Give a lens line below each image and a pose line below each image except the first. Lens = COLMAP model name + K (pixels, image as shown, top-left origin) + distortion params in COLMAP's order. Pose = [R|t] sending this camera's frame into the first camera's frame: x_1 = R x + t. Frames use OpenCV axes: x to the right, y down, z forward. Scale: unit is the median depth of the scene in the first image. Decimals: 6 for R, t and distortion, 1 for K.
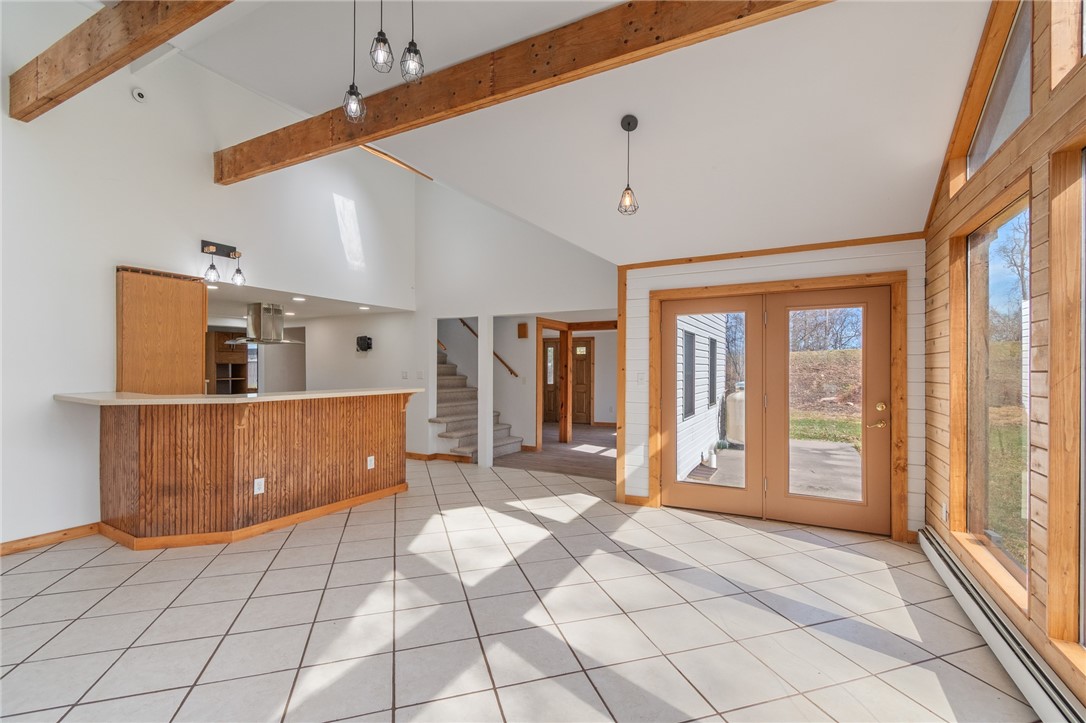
lens RADIAL K [[478.6, 0, 548.9], [0, 478.6, 364.7], [0, 0, 1]] dist [-0.004429, -0.000573]
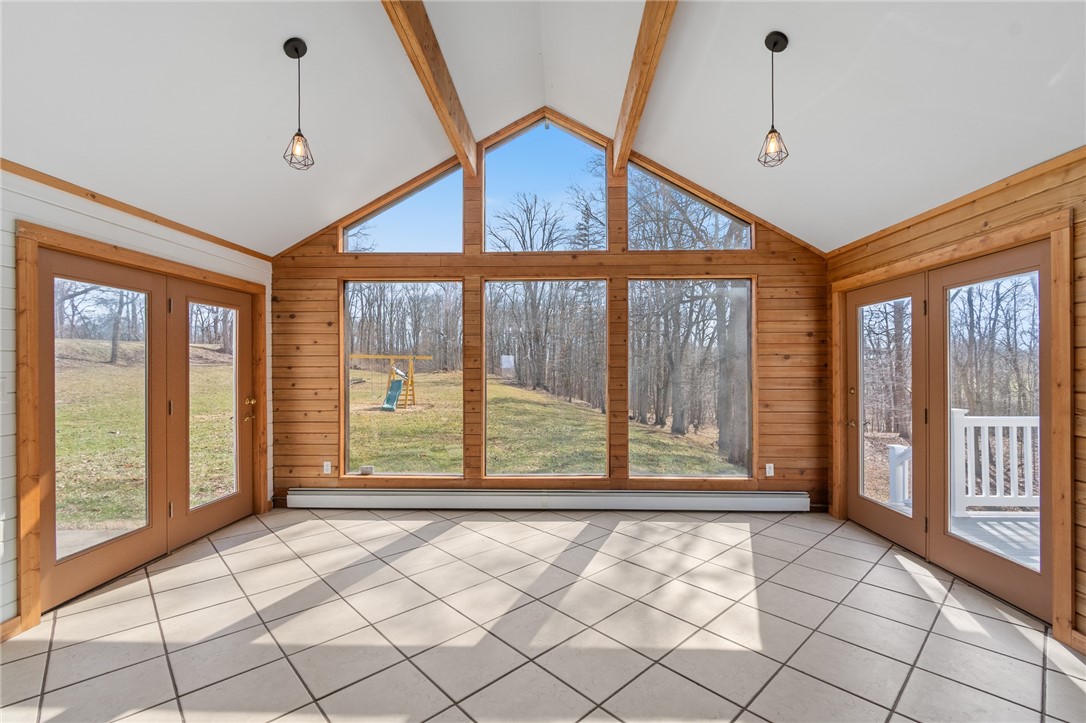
lens RADIAL K [[478.6, 0, 544.0], [0, 478.6, 365.6], [0, 0, 1]] dist [-0.004429, -0.000573]
pose [[-0.428707, 0.002763, 0.903440, -0.602503], [-0.003127, 0.999985, -0.004543, 0.006550], [-0.903438, -0.004772, -0.428691, 0.837665]]
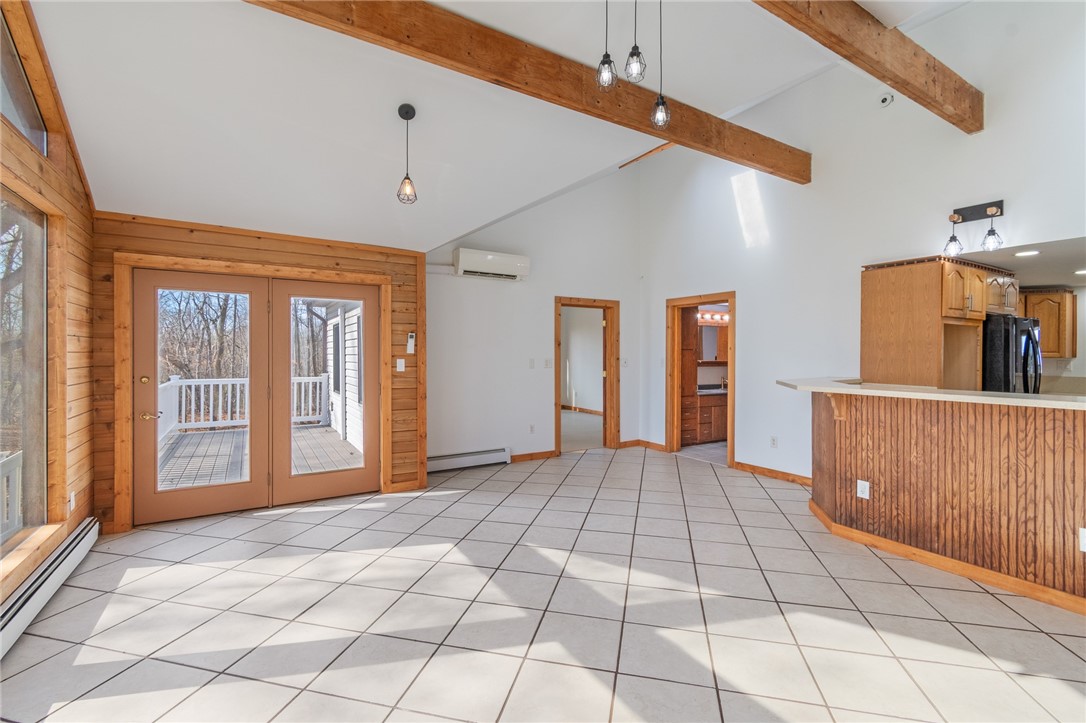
lens RADIAL K [[478.6, 0, 541.7], [0, 478.6, 354.7], [0, 0, 1]] dist [-0.004429, -0.000573]
pose [[-0.519025, -0.004254, -0.854748, 0.462191], [-0.002179, 0.999991, -0.003654, 0.007319], [0.854756, -0.000034, -0.519030, 0.938951]]
